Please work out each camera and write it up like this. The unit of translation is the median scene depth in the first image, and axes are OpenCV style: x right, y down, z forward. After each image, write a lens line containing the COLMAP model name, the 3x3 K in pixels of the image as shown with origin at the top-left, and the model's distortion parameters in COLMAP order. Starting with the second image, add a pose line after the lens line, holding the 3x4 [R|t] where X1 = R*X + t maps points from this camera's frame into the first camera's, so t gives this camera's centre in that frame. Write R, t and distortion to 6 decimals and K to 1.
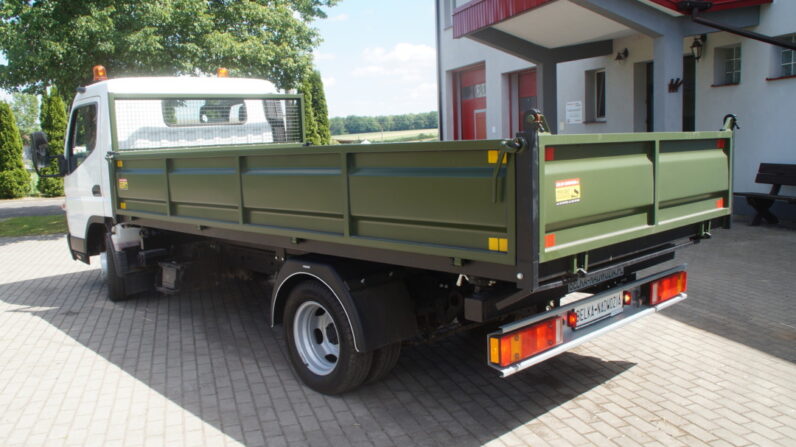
lens RADIAL K [[599.3, 0, 414.8], [0, 599.3, 223.4], [0, 0, 1]] dist [-0.113836, 0.051119]
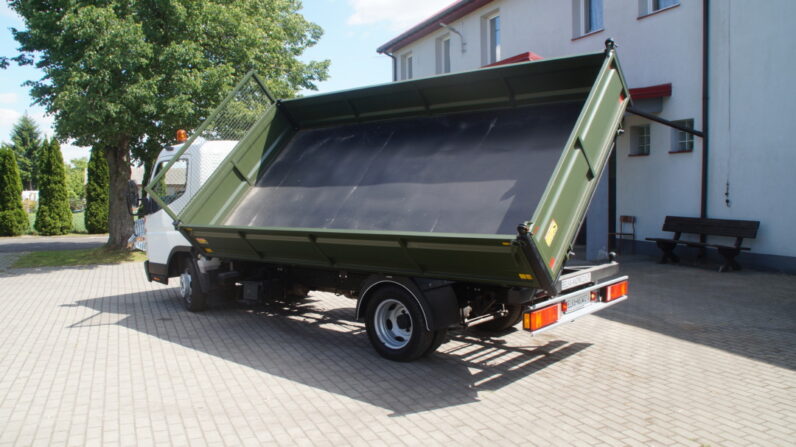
lens RADIAL K [[599.3, 0, 390.5], [0, 599.3, 220.6], [0, 0, 1]] dist [-0.113836, 0.051119]
pose [[0.994254, 0.018701, 0.105398, -0.164981], [-0.008834, 0.995598, -0.093312, 0.036156], [-0.106679, 0.091845, 0.990042, -0.251382]]
